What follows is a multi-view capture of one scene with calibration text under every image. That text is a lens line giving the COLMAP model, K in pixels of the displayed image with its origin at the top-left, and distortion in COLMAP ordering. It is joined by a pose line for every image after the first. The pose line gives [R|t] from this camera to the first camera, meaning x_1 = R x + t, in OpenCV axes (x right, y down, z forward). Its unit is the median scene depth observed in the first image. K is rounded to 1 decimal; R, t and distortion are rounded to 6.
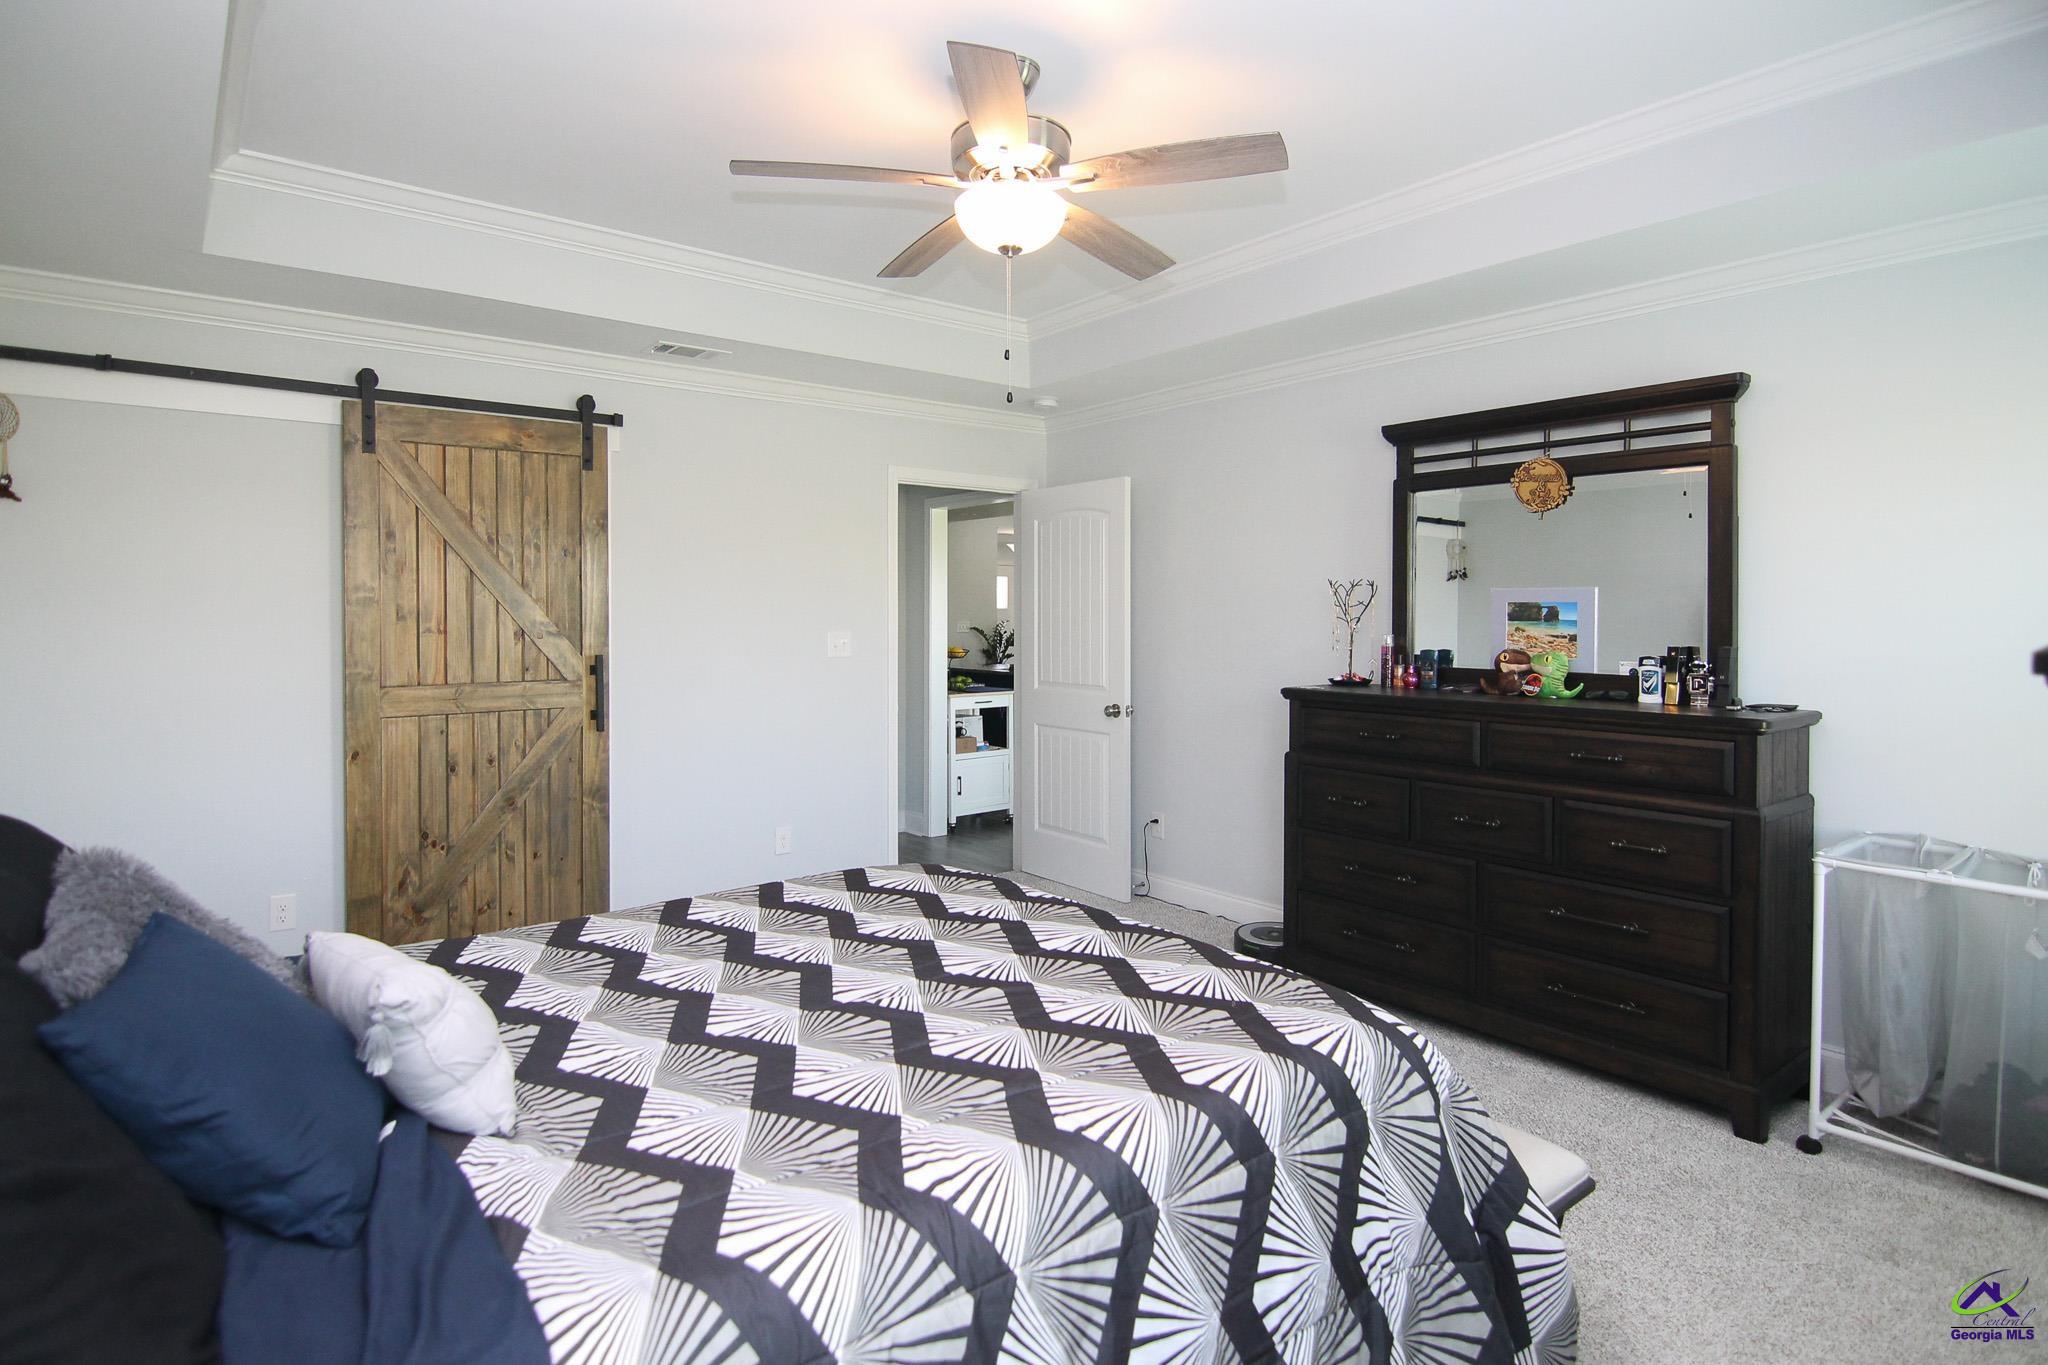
lens RADIAL K [[1104.0, 0, 1028.7], [0, 1104.0, 606.4], [0, 0, 1]] dist [-0.003241, -0.000862]
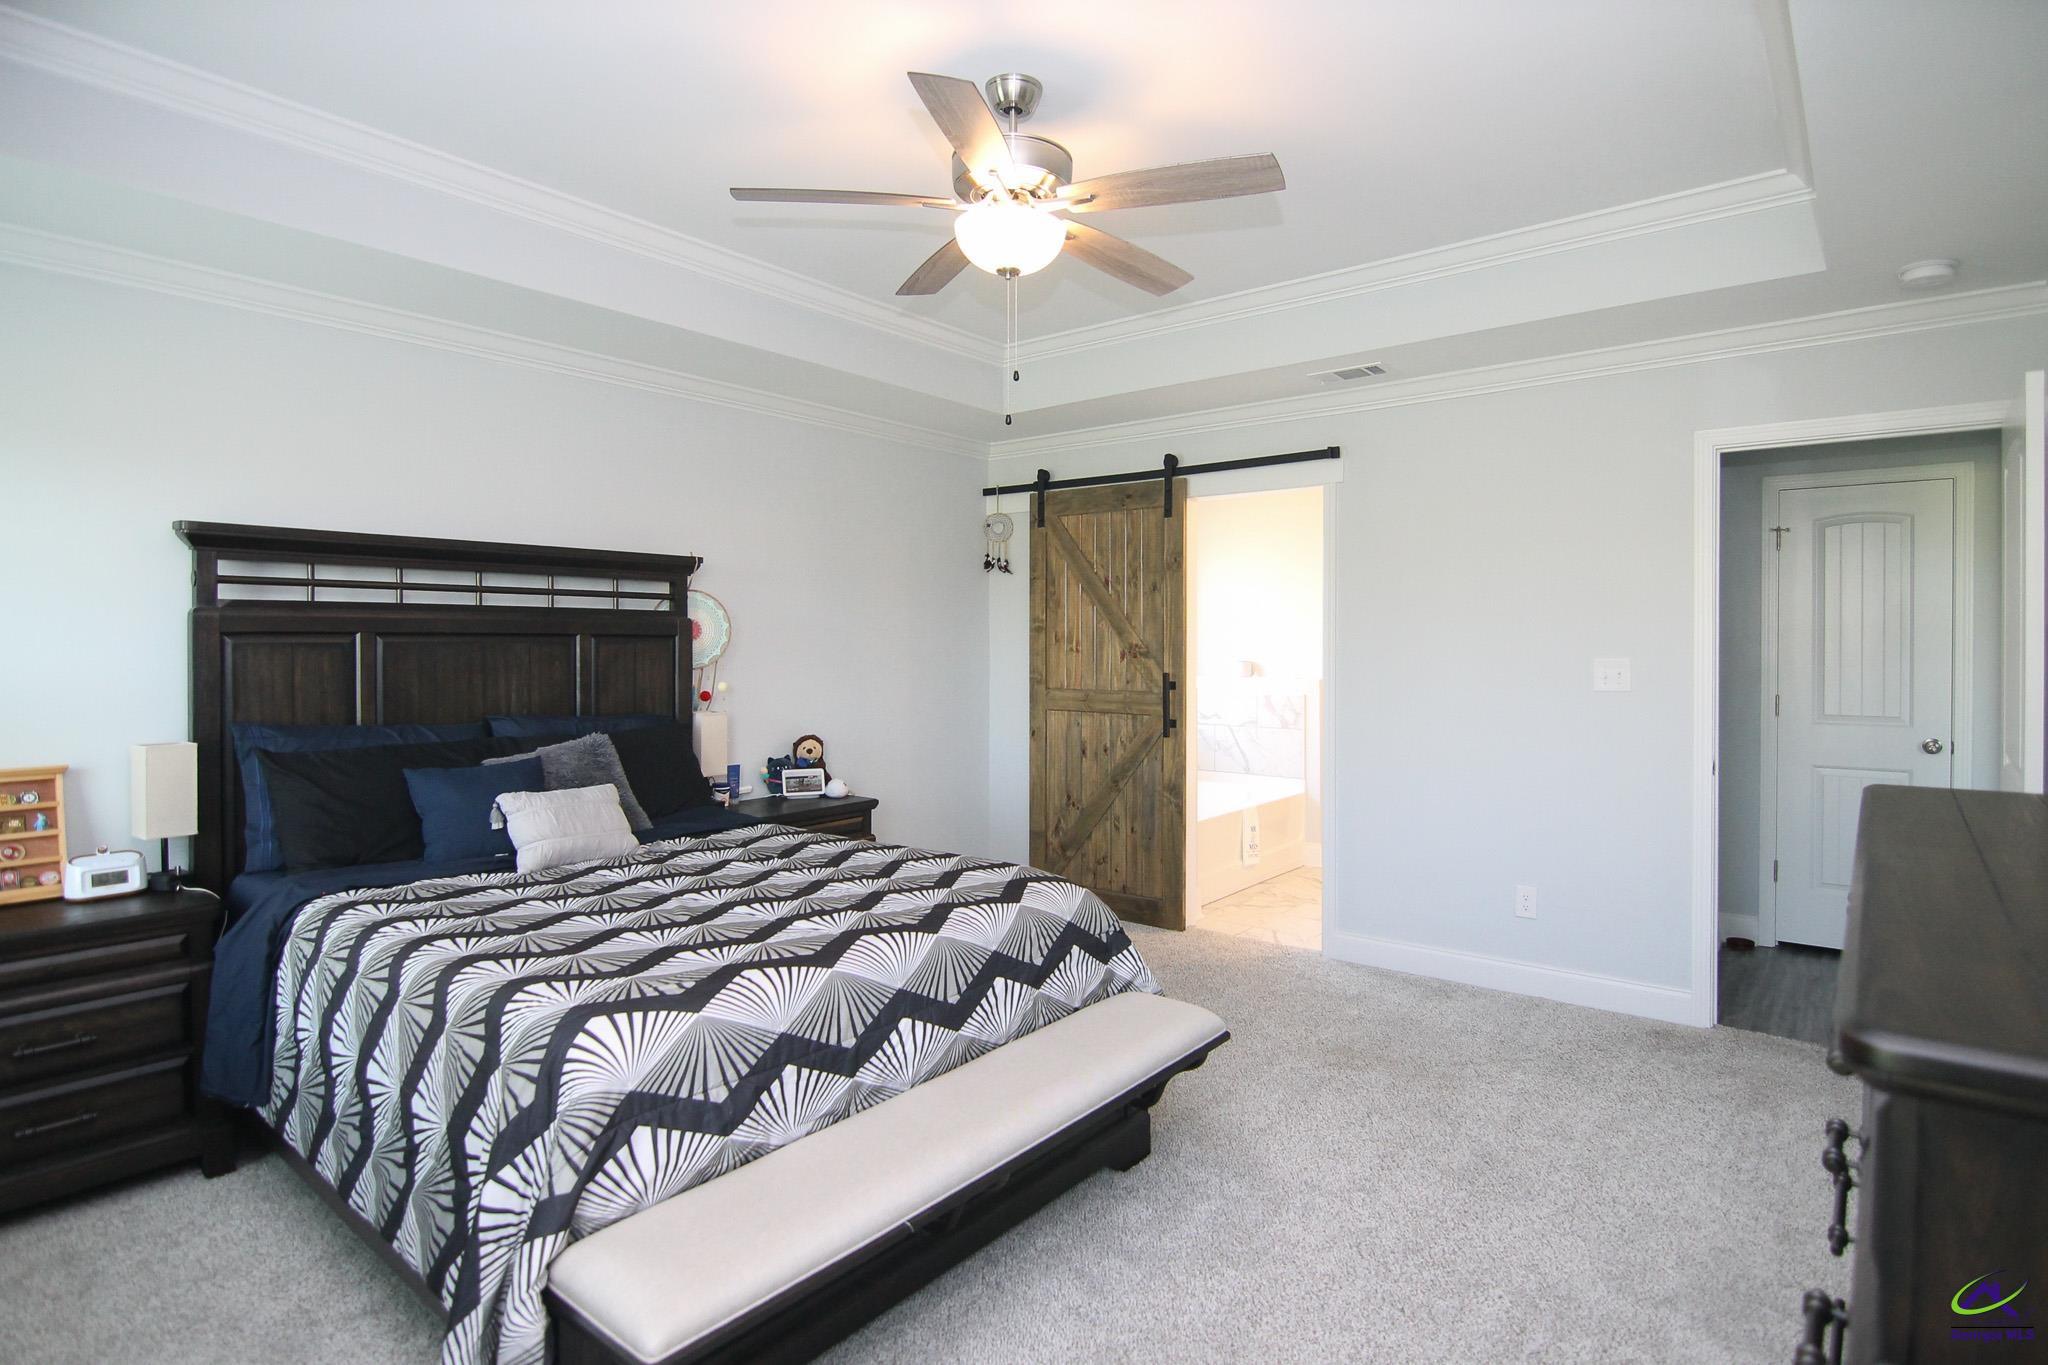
lens RADIAL K [[1065.9, 0, 1022.5], [0, 1065.9, 656.7], [0, 0, 1]] dist [-0.006396, -0.000990]
pose [[0.190593, 0.013572, -0.981575, 0.755117], [0.008371, 0.999846, 0.015450, 0.009303], [0.981633, -0.011161, 0.190450, 0.683175]]
